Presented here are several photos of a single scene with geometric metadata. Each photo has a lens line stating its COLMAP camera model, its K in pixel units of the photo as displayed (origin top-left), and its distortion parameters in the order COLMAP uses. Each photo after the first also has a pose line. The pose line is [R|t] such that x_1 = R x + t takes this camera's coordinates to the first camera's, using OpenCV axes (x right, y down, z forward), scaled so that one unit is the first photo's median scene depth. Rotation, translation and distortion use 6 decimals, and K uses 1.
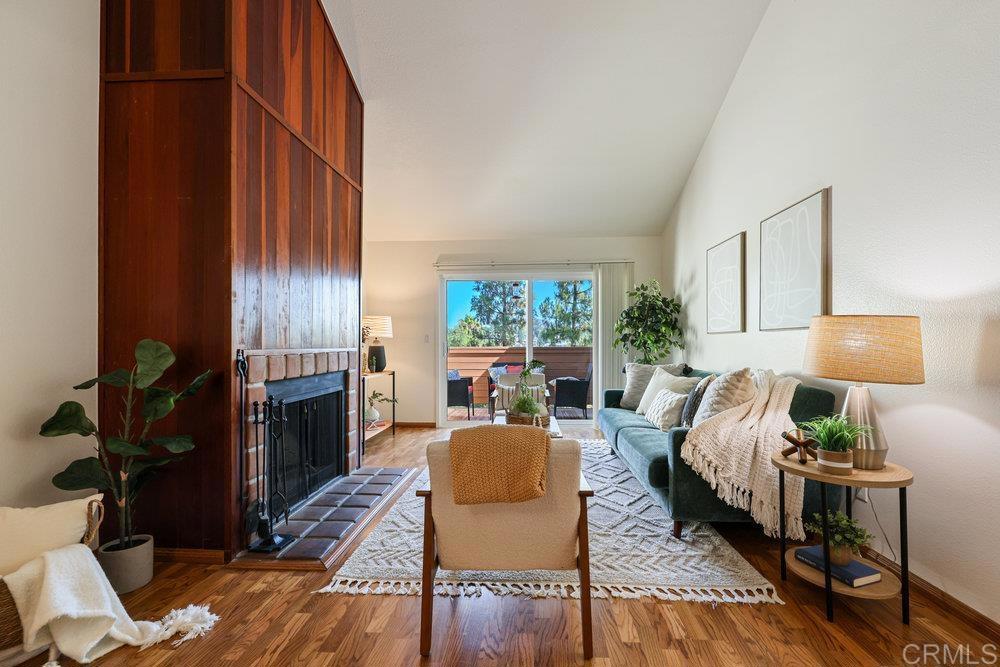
lens RADIAL K [[410.4, 0, 500.6], [0, 410.4, 345.5], [0, 0, 1]] dist [-0.003531, 0.000533]
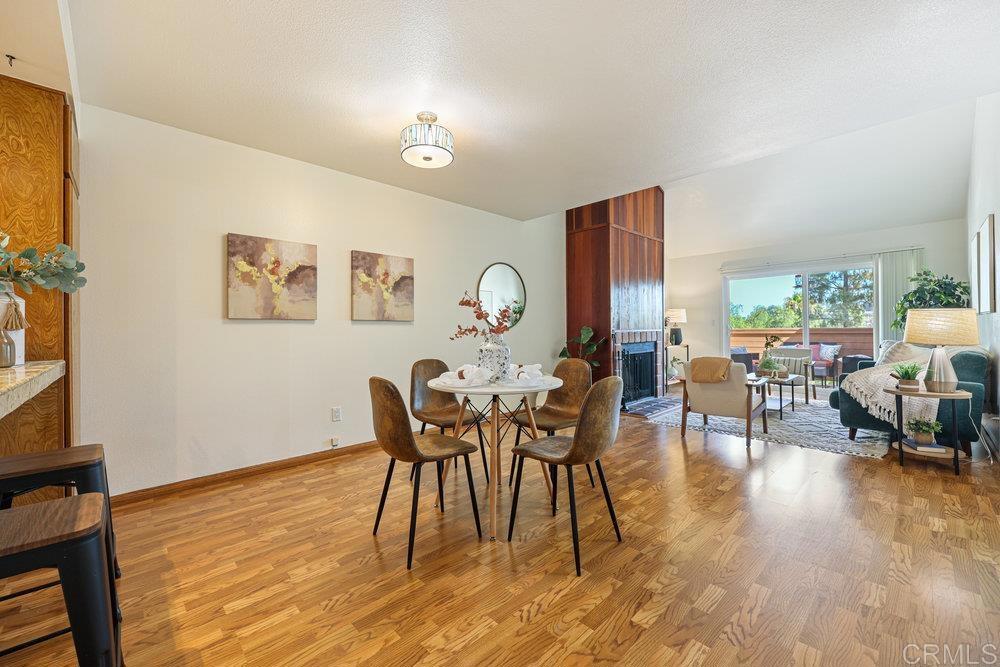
lens RADIAL K [[410.4, 0, 499.9], [0, 410.4, 330.2], [0, 0, 1]] dist [-0.003531, 0.000533]
pose [[0.746212, -0.006579, -0.665676, 0.348507], [0.009198, 0.999958, 0.000429, 0.002499], [0.665645, -0.006443, 0.746240, -0.892791]]
